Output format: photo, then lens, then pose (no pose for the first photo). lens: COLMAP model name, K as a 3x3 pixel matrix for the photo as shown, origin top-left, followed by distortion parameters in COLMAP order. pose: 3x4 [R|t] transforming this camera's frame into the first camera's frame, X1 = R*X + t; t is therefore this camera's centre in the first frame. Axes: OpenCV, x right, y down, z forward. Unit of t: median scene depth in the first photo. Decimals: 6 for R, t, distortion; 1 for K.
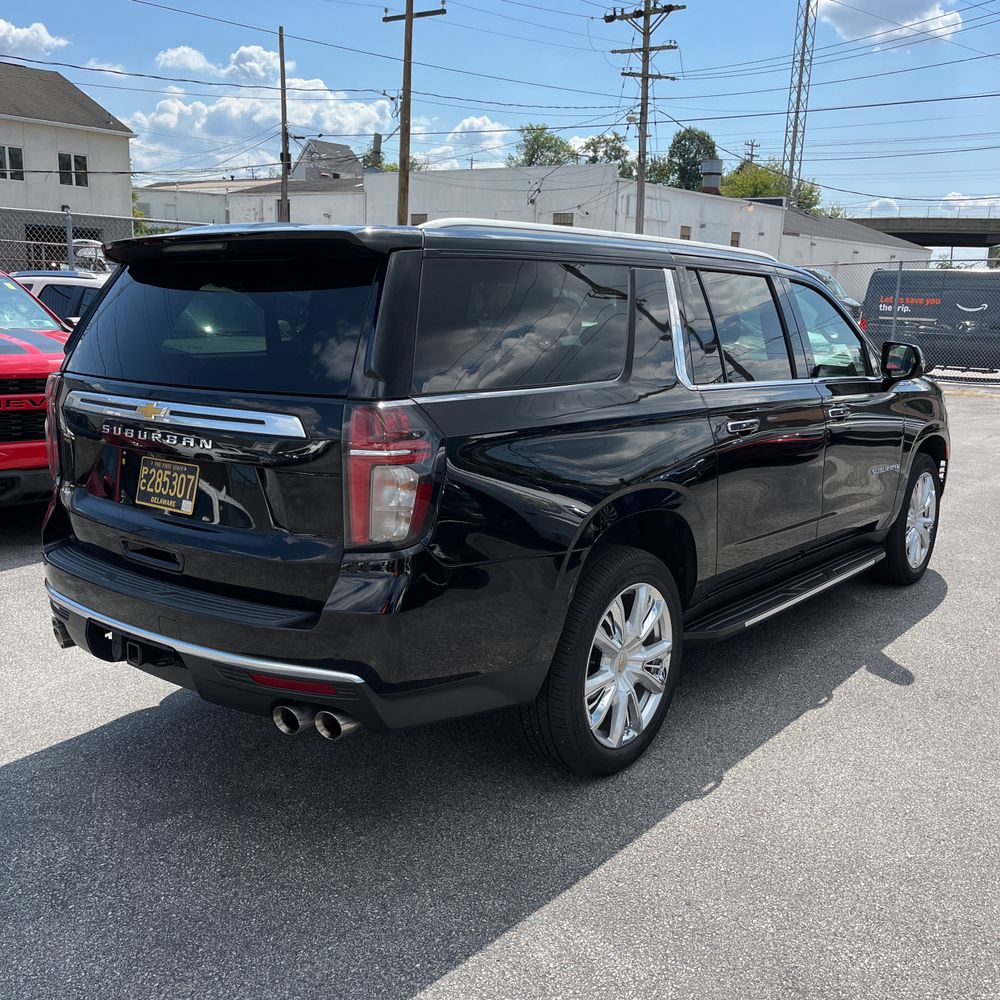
lens RADIAL K [[1012.5, 0, 503.3], [0, 1012.5, 502.2], [0, 0, 1]] dist [0.074035, -0.113516]
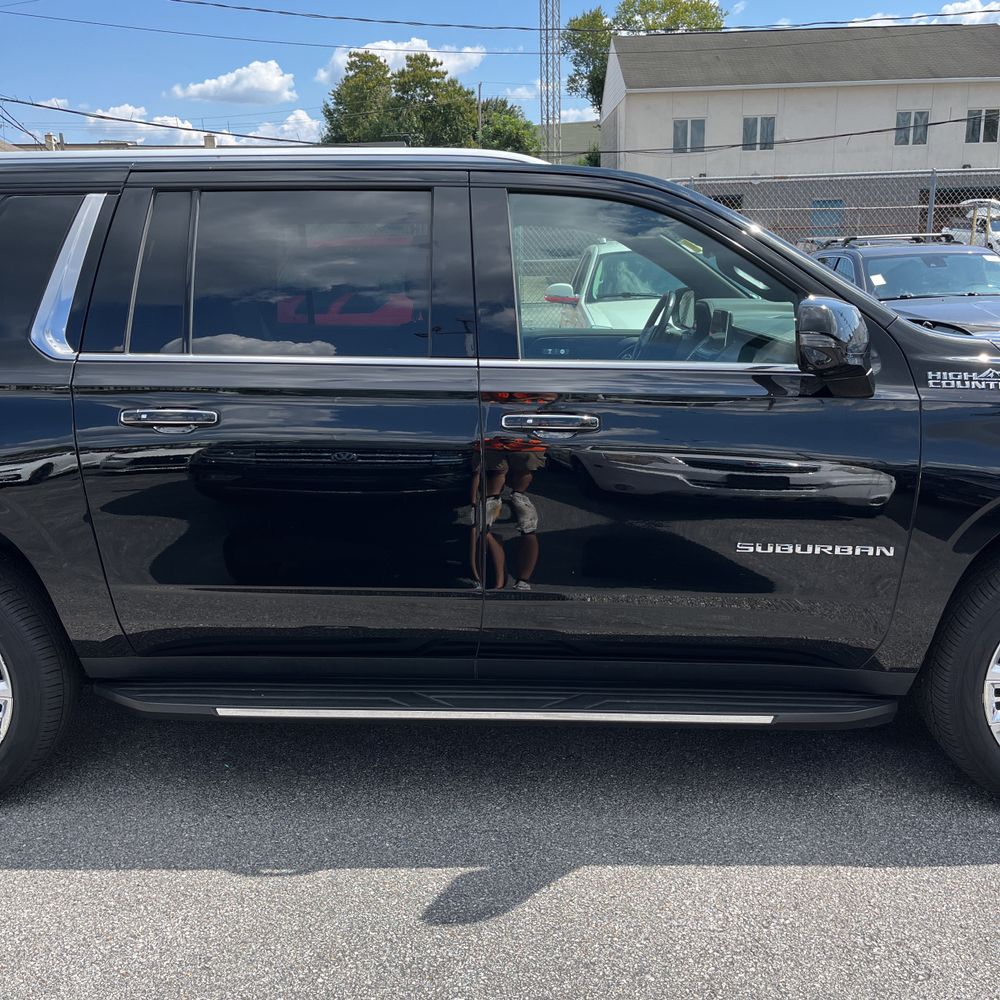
lens RADIAL K [[1012.5, 0, 503.3], [0, 1012.5, 502.2], [0, 0, 1]] dist [0.074035, -0.113516]
pose [[0.596393, 0.150932, -0.788375, 0.806496], [-0.128344, 0.987457, 0.091956, -0.098399], [0.792365, 0.046341, 0.608284, 0.677657]]
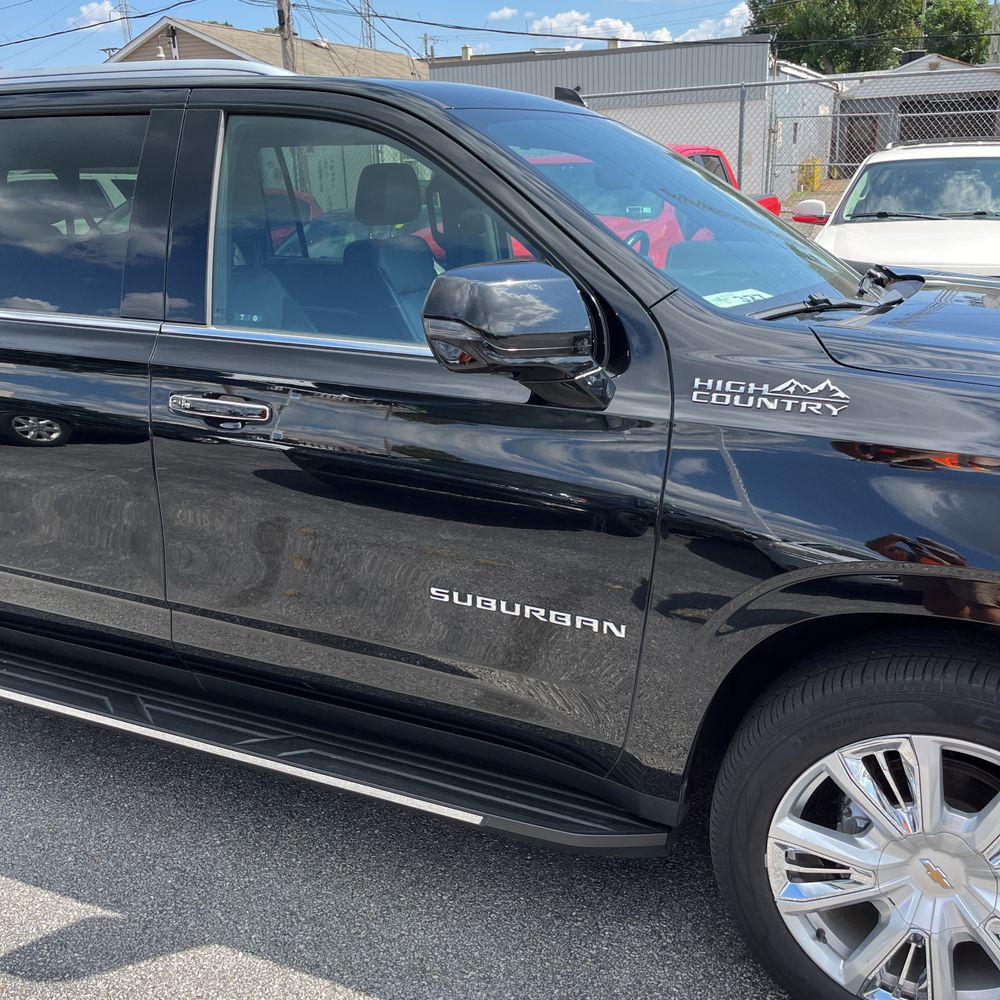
lens RADIAL K [[998.4, 0, 500.0], [0, 998.4, 500.0], [0, 0, 1]] dist [0.077668, -0.106263]
pose [[0.240929, 0.261749, -0.934580, 0.832481], [-0.166981, 0.959766, 0.225757, -0.180539], [0.956070, 0.101666, 0.274943, 1.059312]]
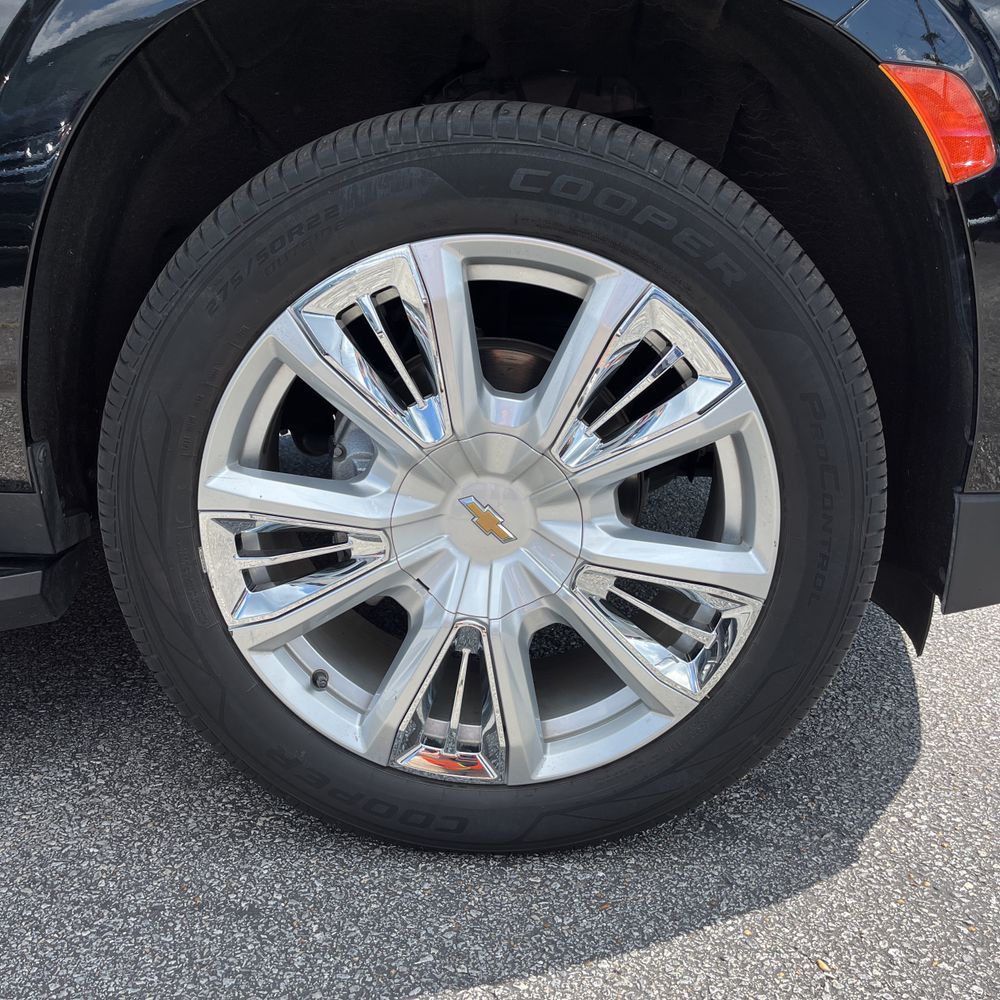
lens RADIAL K [[1025.5, 0, 498.9], [0, 1025.5, 496.6], [0, 0, 1]] dist [0.036657, -0.030136]
pose [[0.580885, 0.240553, -0.777629, 0.721487], [-0.137096, 0.970600, 0.197837, -0.029151], [0.802357, -0.008310, 0.596786, 1.211112]]
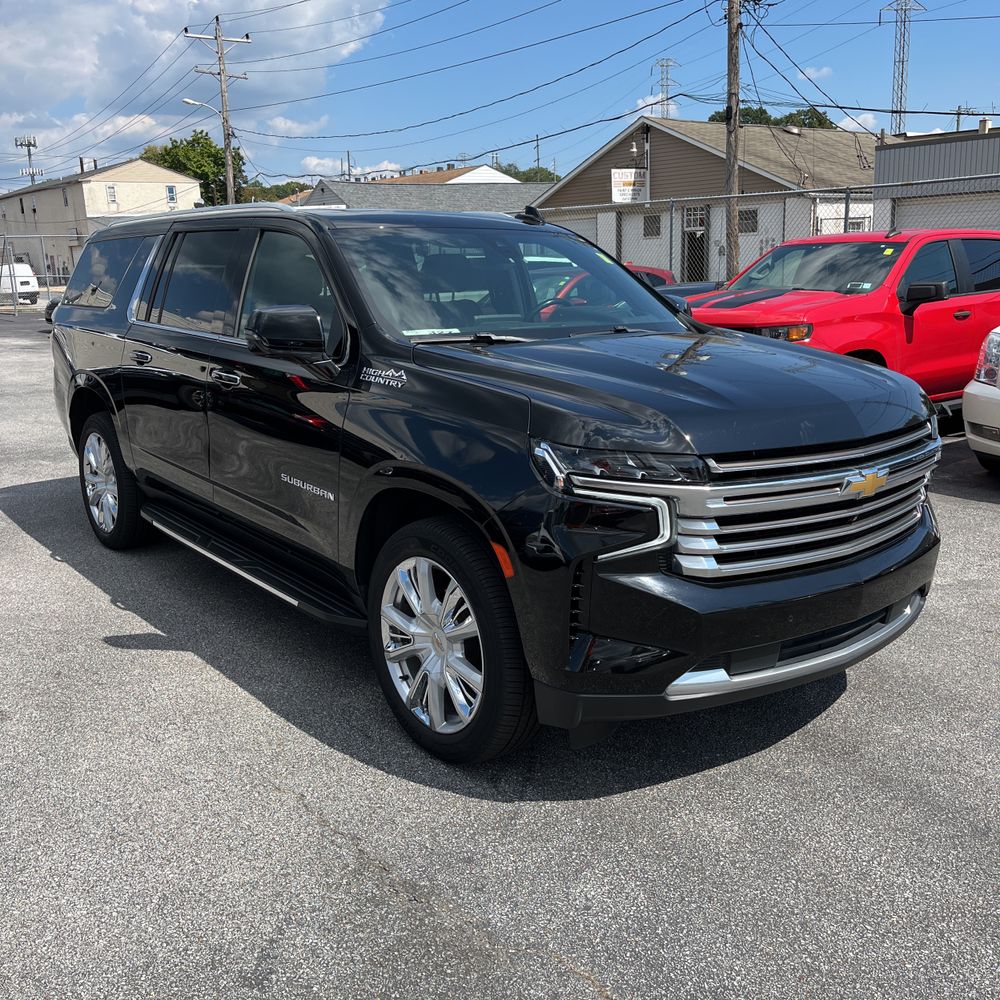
lens RADIAL K [[1012.5, 0, 503.3], [0, 1012.5, 502.2], [0, 0, 1]] dist [0.074035, -0.113516]
pose [[-0.235966, 0.195393, -0.951915, 1.211841], [-0.190642, 0.951233, 0.242510, -0.262313], [0.952878, 0.238699, -0.187209, 1.508764]]
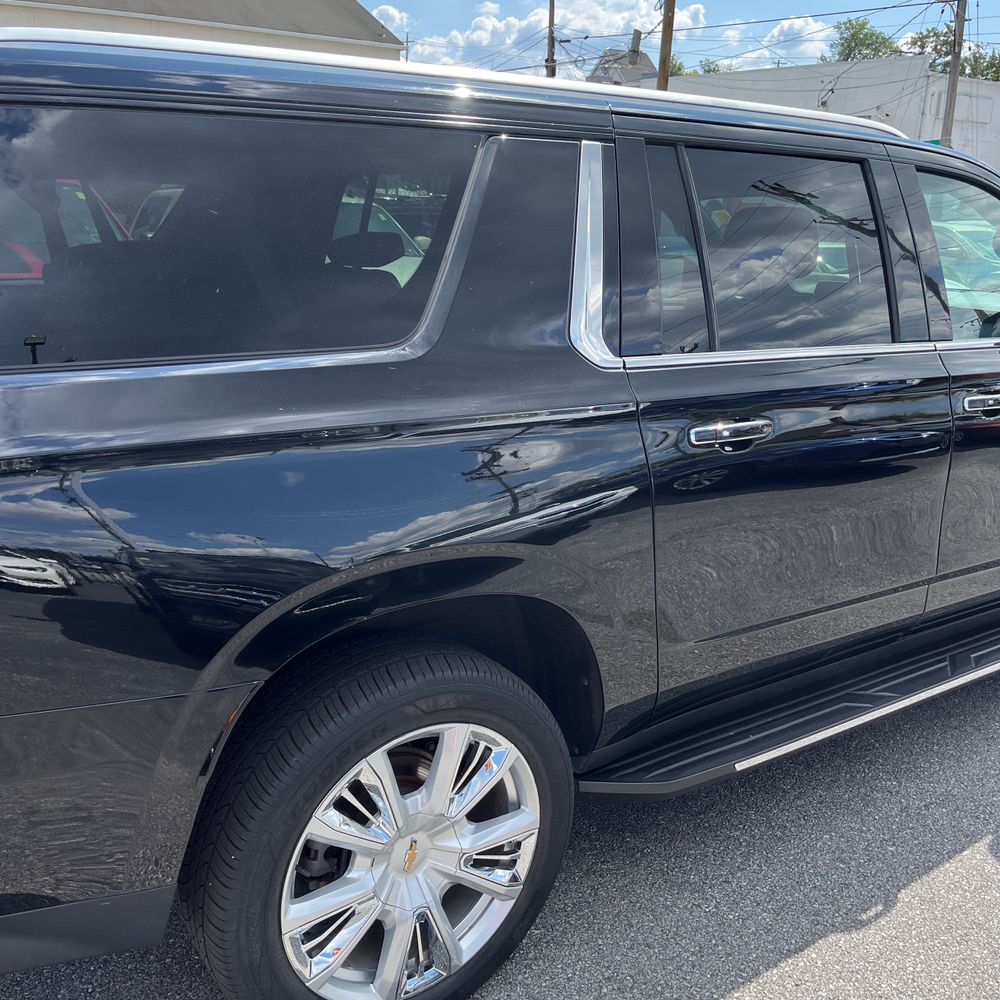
lens RADIAL K [[1017.1, 0, 497.3], [0, 1017.1, 507.3], [0, 0, 1]] dist [0.033215, 0.011333]
pose [[0.960217, 0.079463, -0.267712, 0.233906], [-0.057911, 0.994482, 0.087474, -0.067010], [0.273186, -0.068490, 0.959520, 0.380222]]
